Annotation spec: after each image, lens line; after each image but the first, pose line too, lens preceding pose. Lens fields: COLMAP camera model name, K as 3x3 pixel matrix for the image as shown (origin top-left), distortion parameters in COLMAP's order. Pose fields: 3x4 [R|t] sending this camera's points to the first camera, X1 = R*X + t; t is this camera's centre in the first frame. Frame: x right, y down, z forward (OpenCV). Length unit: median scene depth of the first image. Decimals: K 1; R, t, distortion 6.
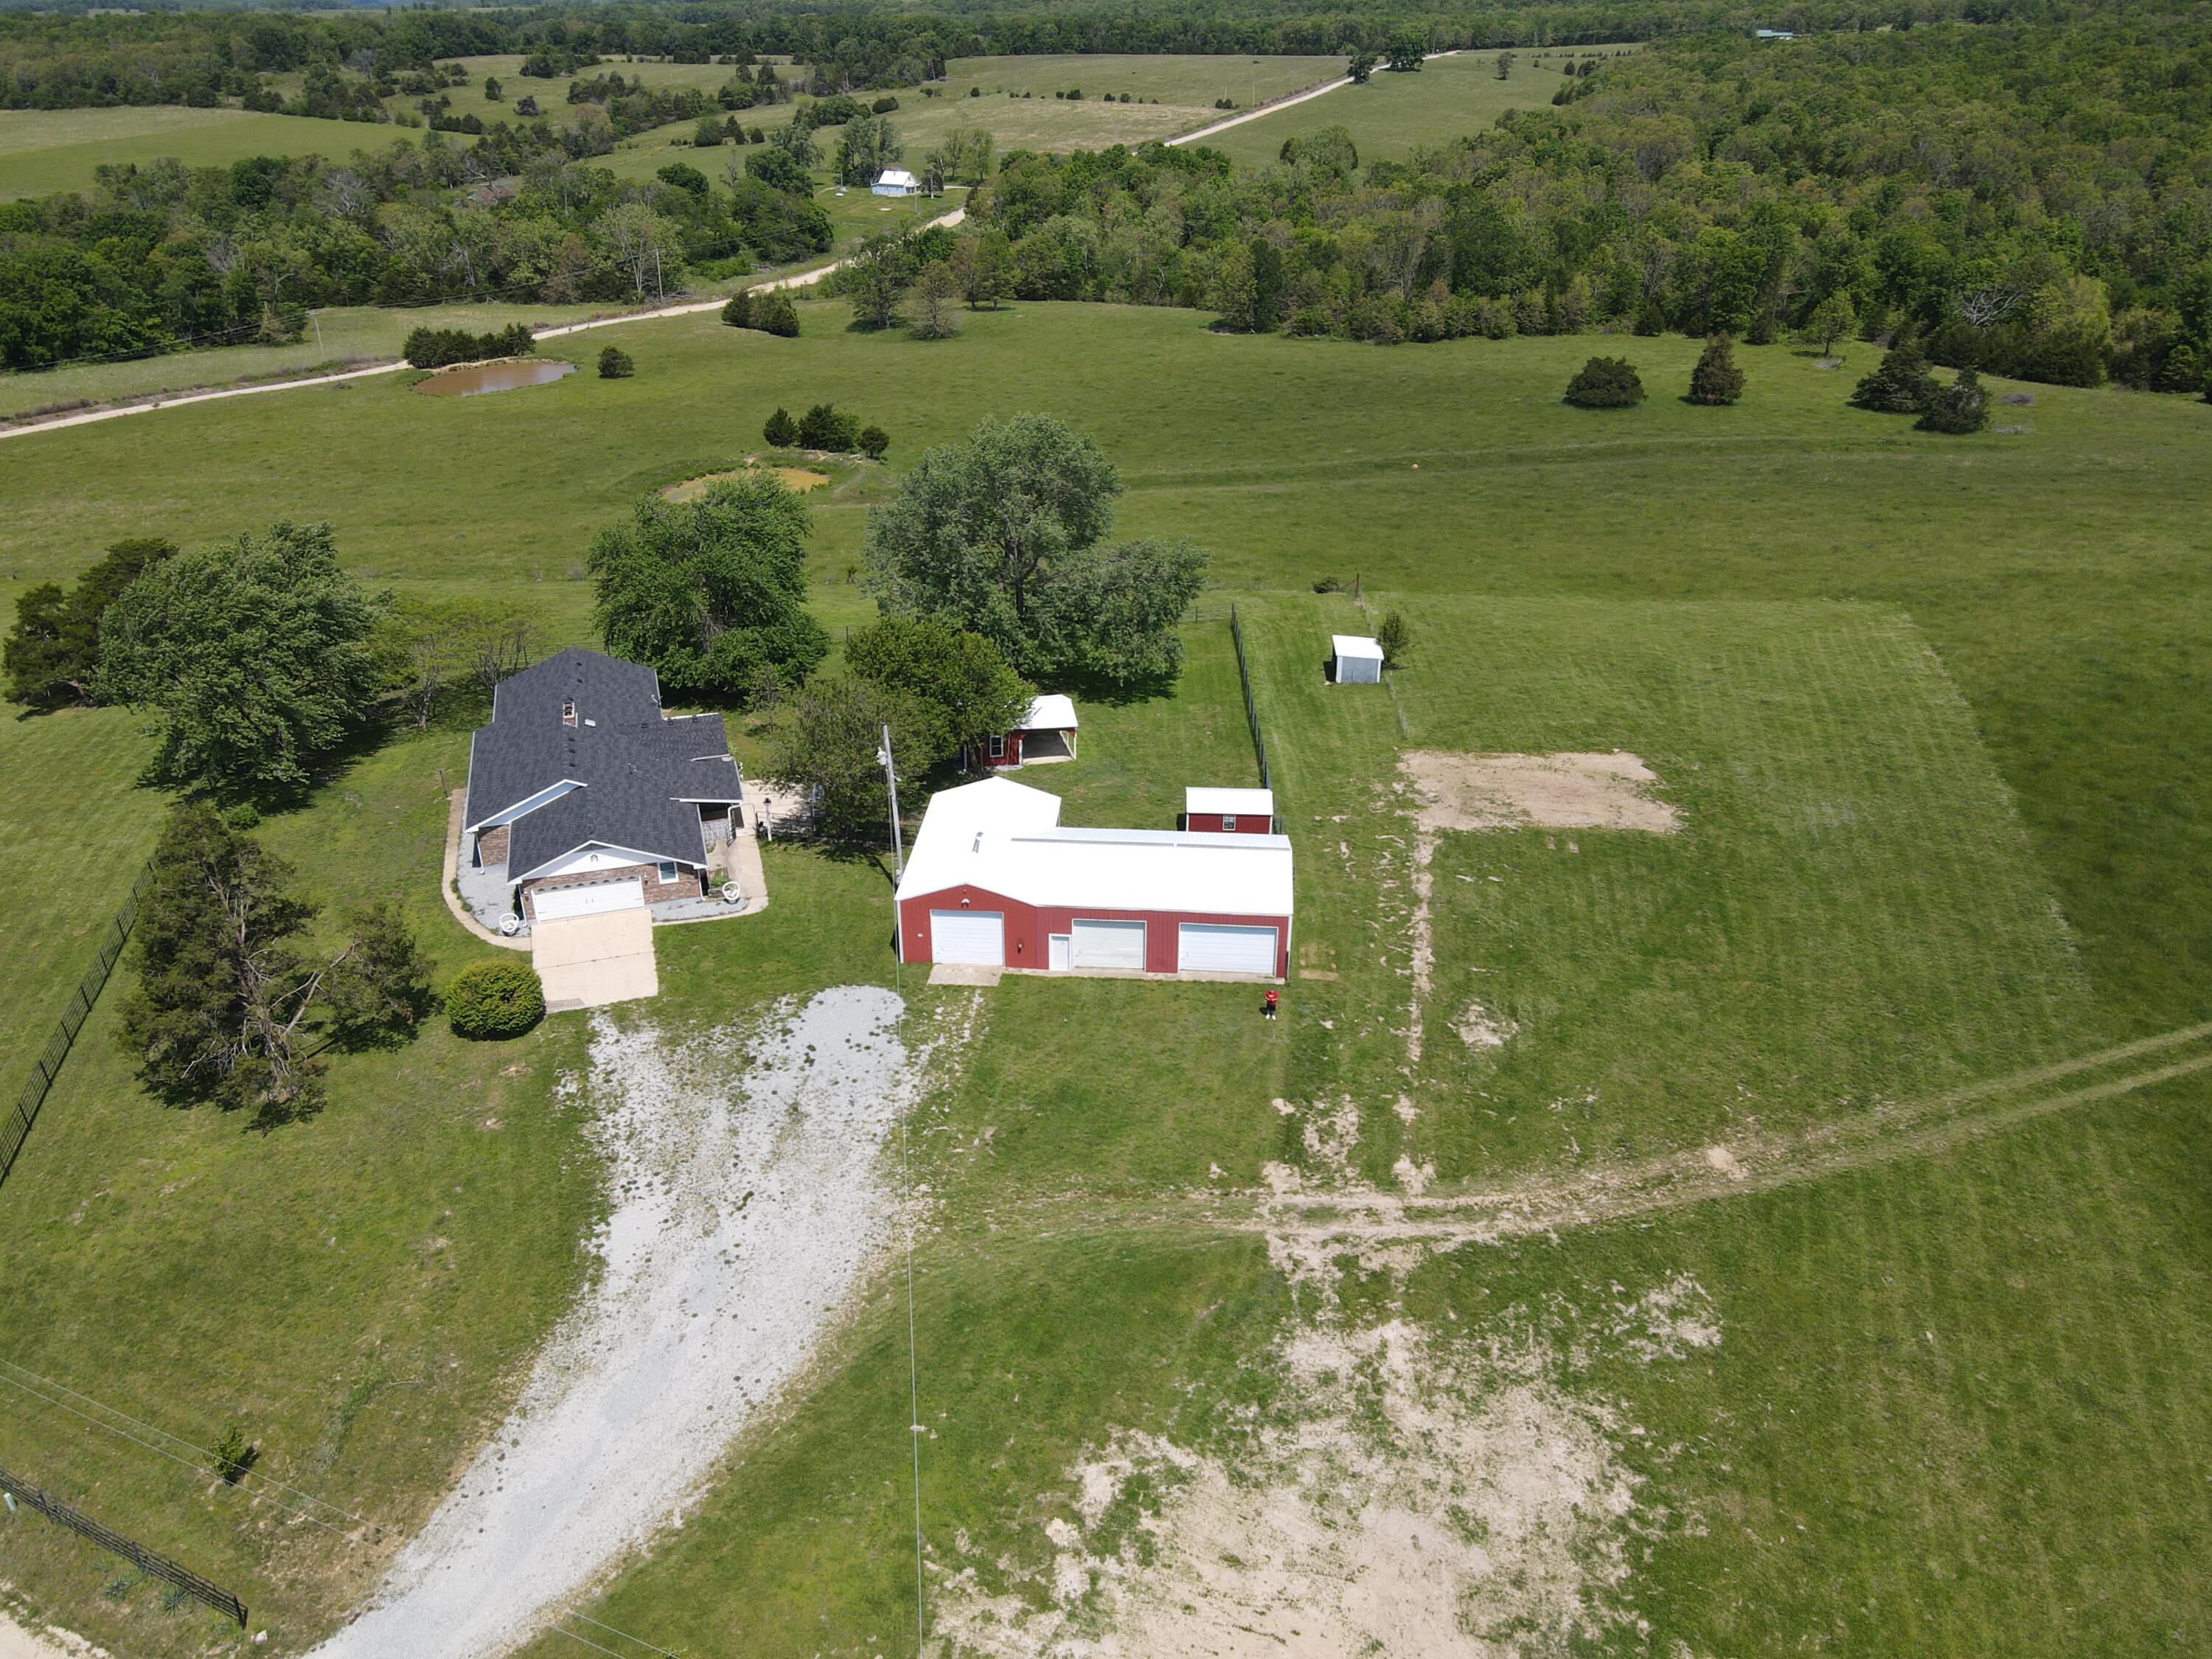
lens RADIAL K [[1634.6, 0, 1108.1], [0, 1634.6, 829.2], [0, 0, 1]] dist [0.006011, 0.014252]
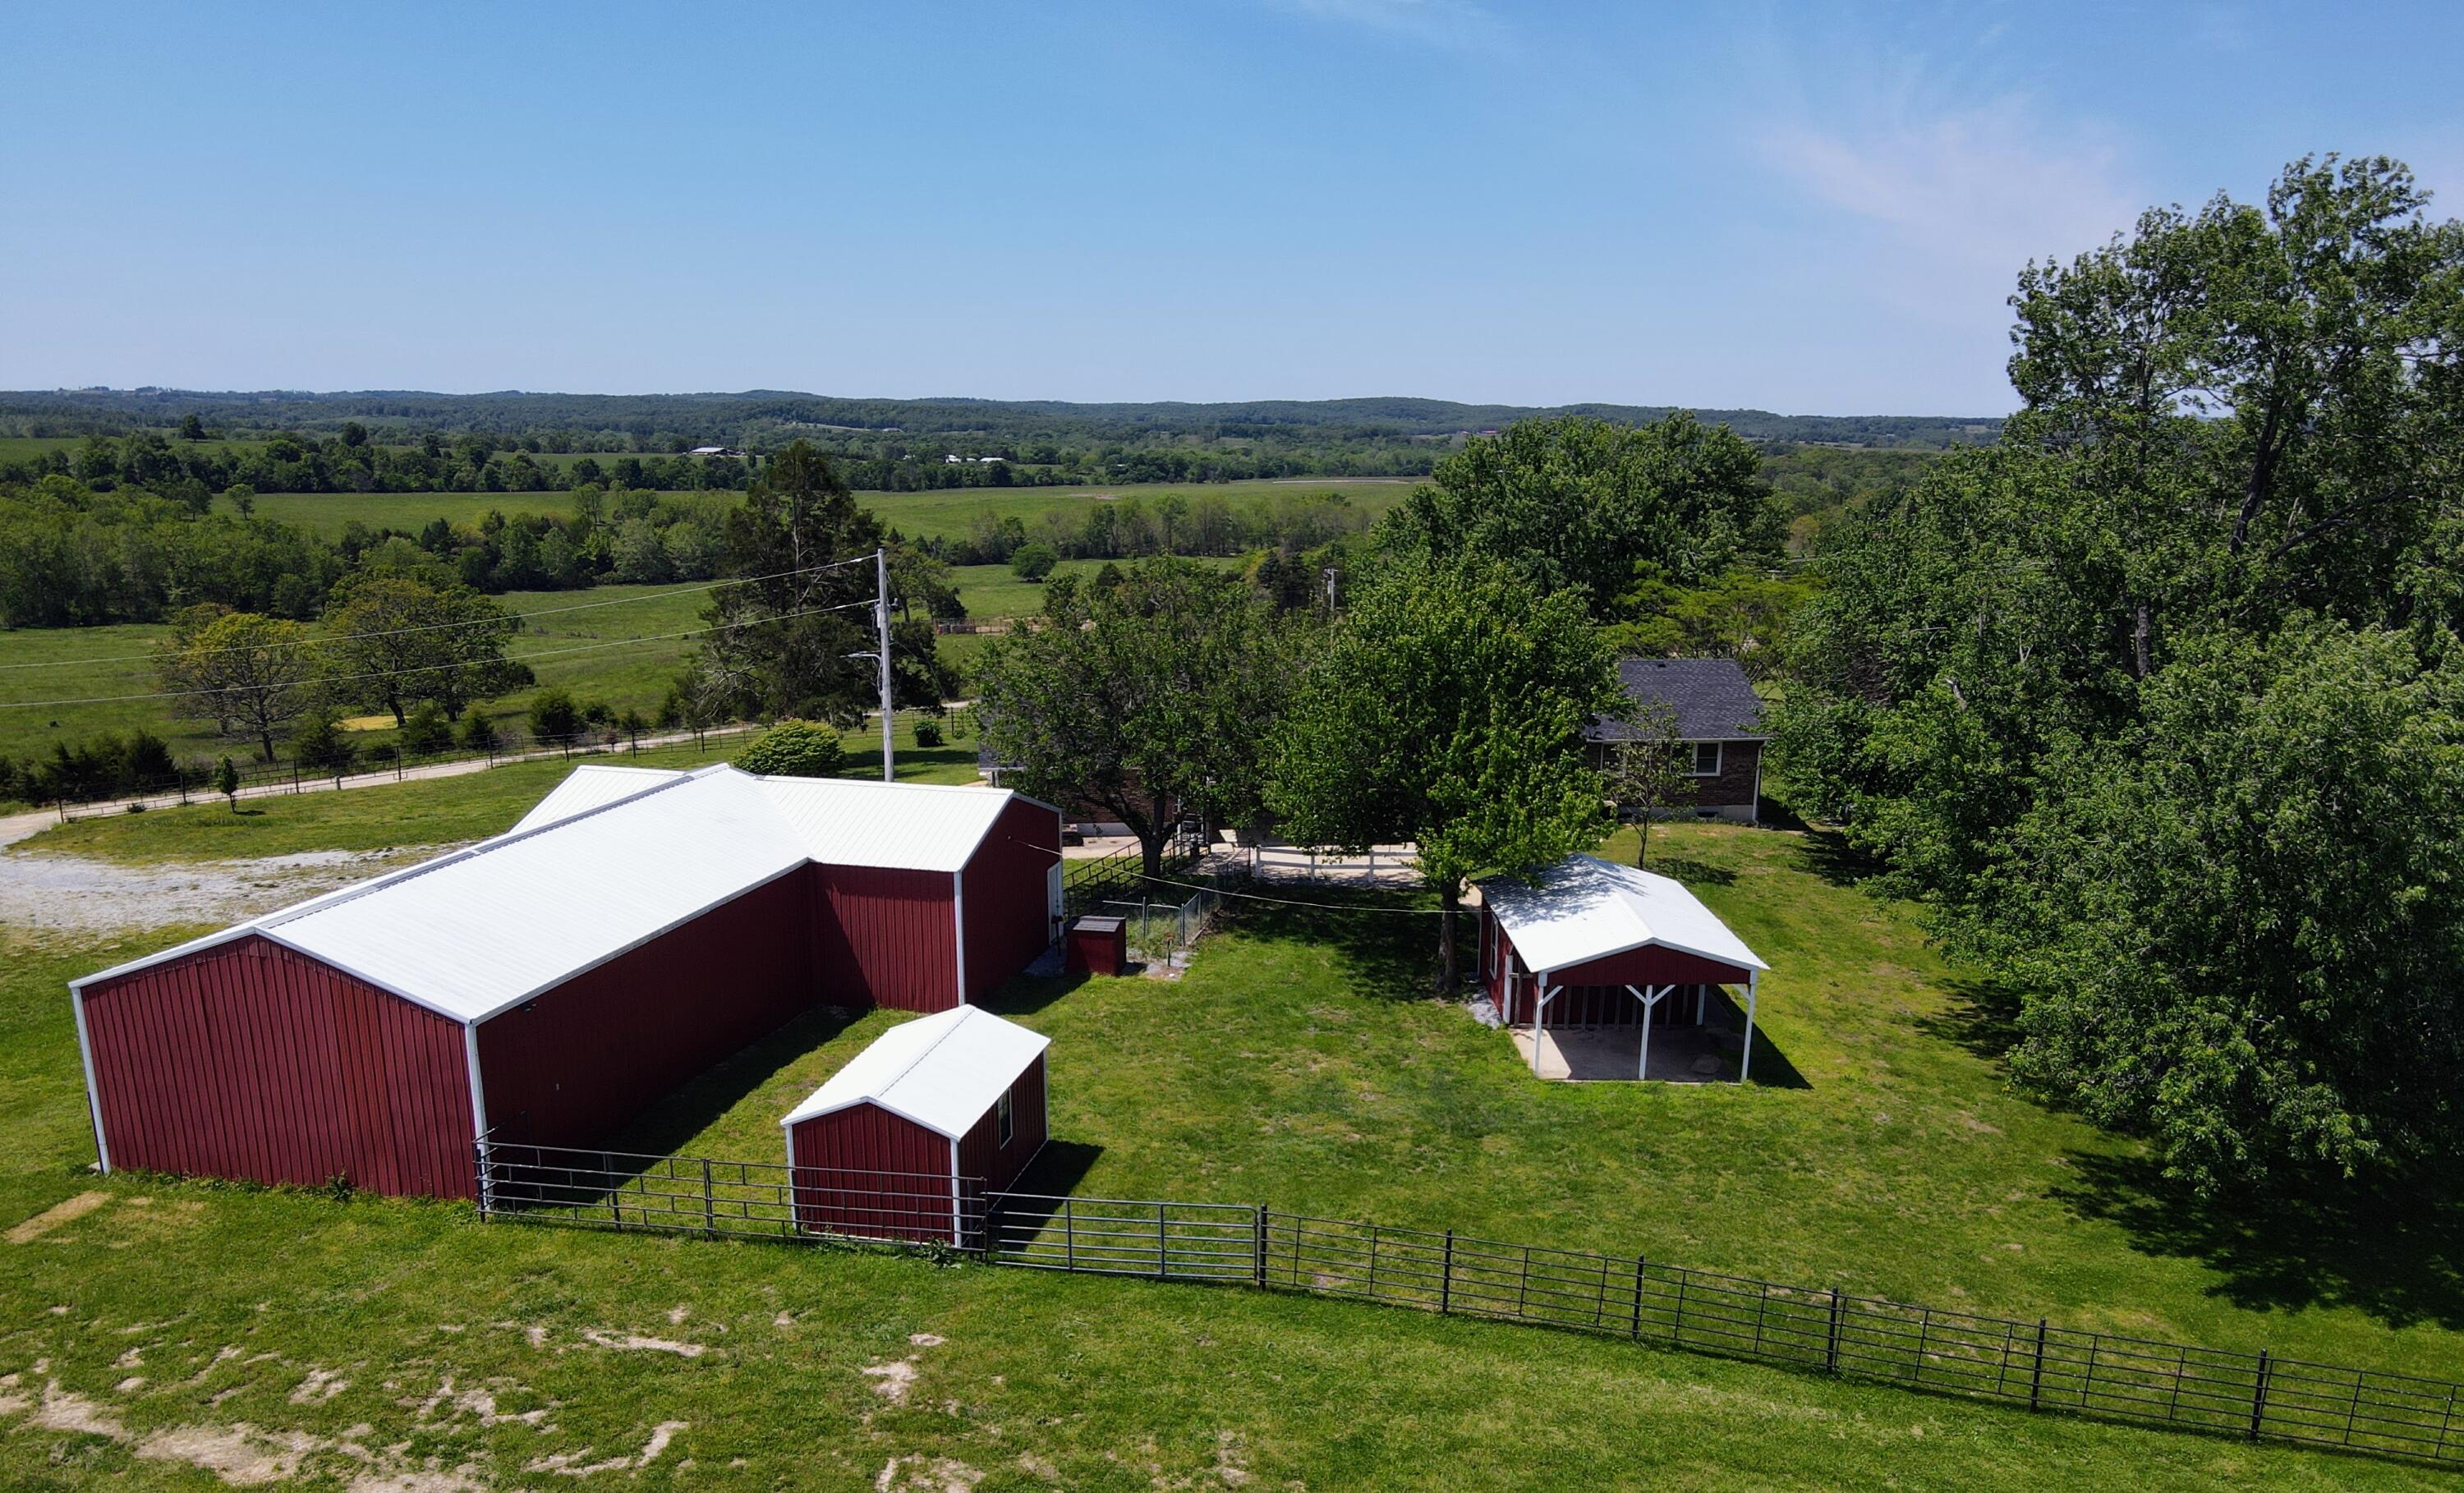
lens RADIAL K [[1833.3, 0, 1245.2], [0, 1833.3, 922.9], [0, 0, 1]] dist [0.000240, 0.018409]
pose [[-0.178448, 0.256679, -0.949880, 0.450479], [-0.459076, 0.832143, 0.311107, -0.208145], [0.870291, 0.491583, -0.030659, 1.220277]]
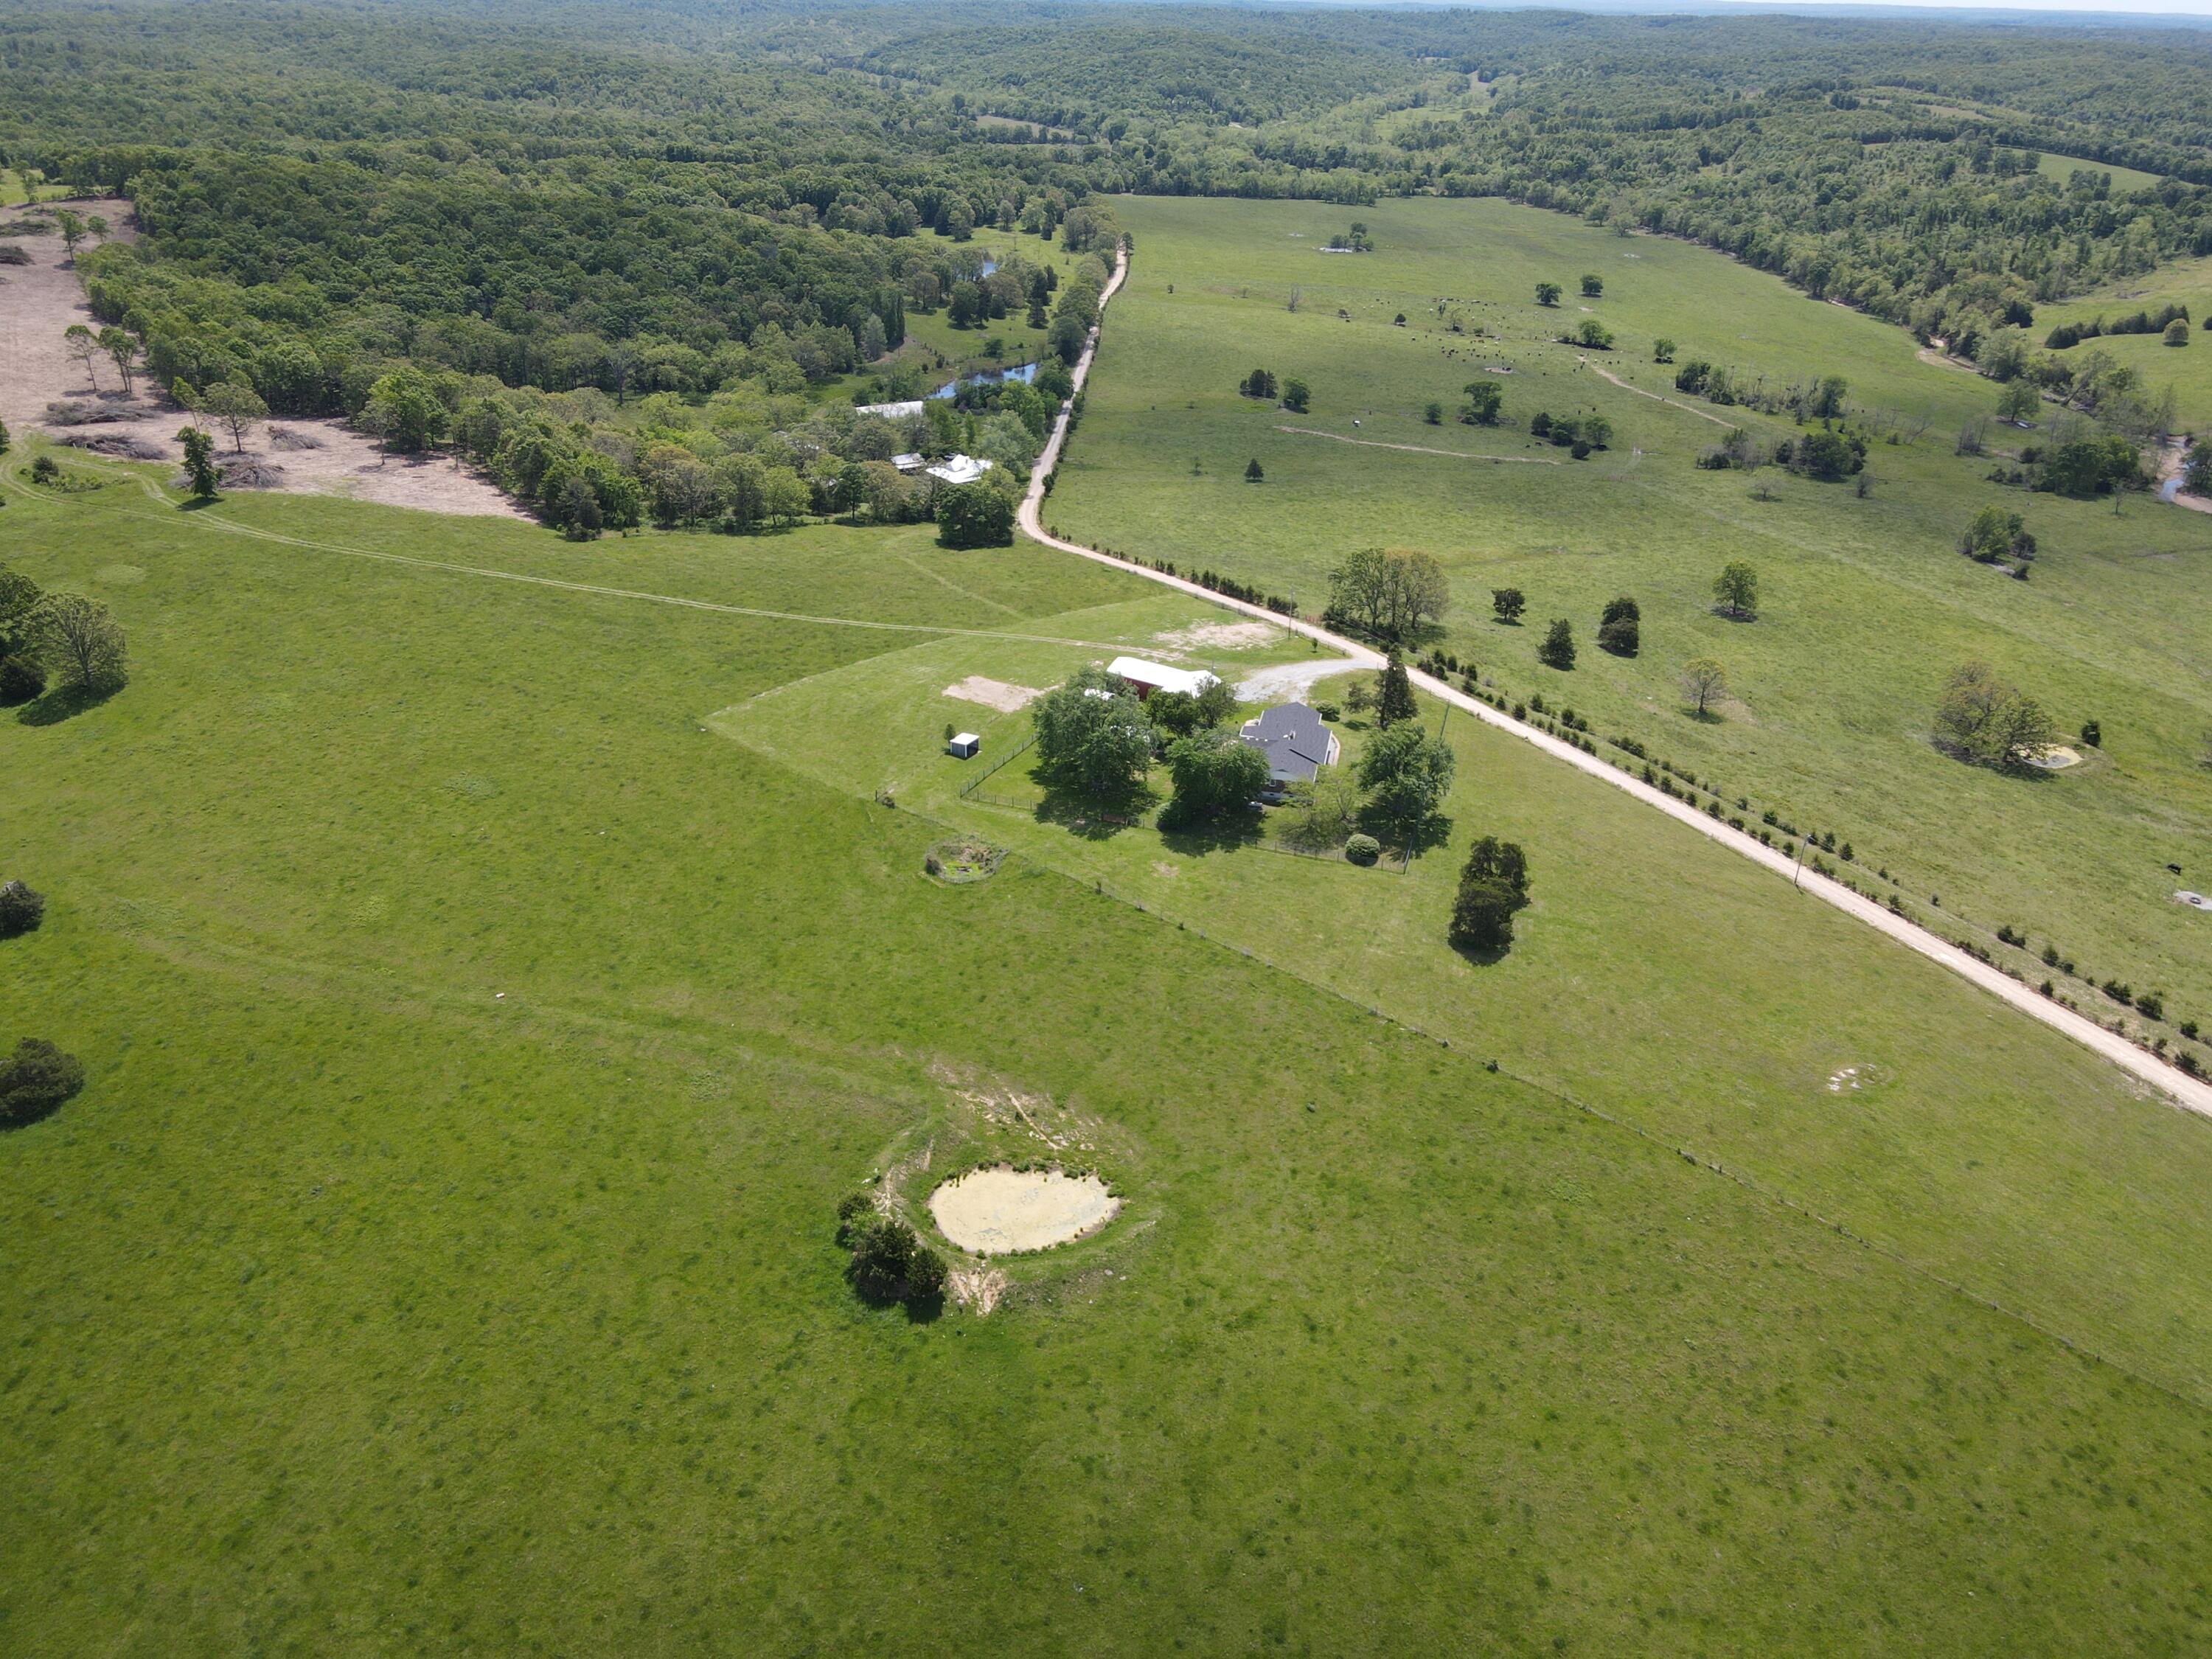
lens RADIAL K [[1634.6, 0, 1100.7], [0, 1634.6, 826.9], [0, 0, 1]] dist [0.006011, 0.014252]
pose [[-0.876237, -0.241083, 0.417238, -1.490544], [0.200597, 0.604778, 0.770717, -2.621275], [-0.438143, 0.759028, -0.481568, 3.119056]]
